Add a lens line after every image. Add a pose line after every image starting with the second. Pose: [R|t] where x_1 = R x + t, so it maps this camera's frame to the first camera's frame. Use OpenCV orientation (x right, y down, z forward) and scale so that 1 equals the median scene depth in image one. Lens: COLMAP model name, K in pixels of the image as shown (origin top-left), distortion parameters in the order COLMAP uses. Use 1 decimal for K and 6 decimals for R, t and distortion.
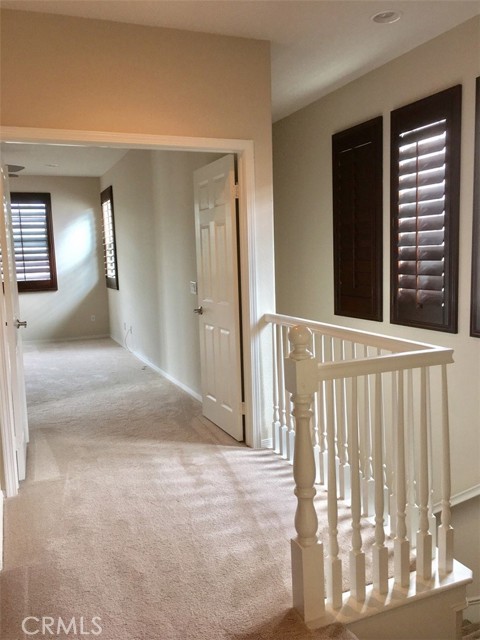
lens RADIAL K [[539.5, 0, 244.7], [0, 539.5, 320.6], [0, 0, 1]] dist [0.006807, -0.001017]
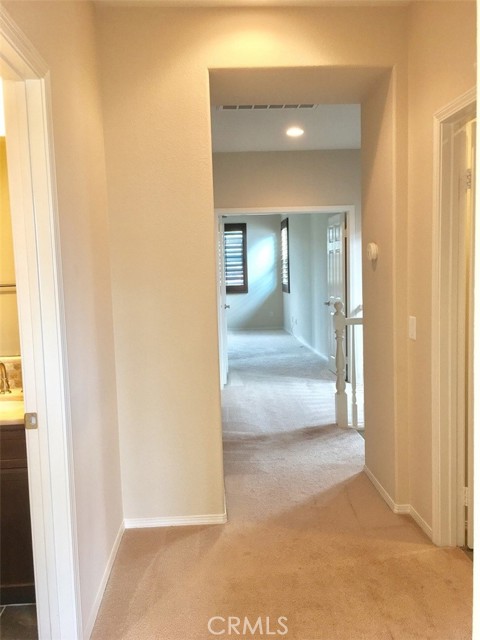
lens RADIAL K [[539.5, 0, 239.2], [0, 539.5, 321.3], [0, 0, 1]] dist [0.006807, -0.001017]
pose [[0.938201, 0.039128, -0.343873, 0.122359], [-0.044967, 0.998948, -0.009020, 0.033847], [0.343158, 0.023926, 0.938973, -0.336140]]
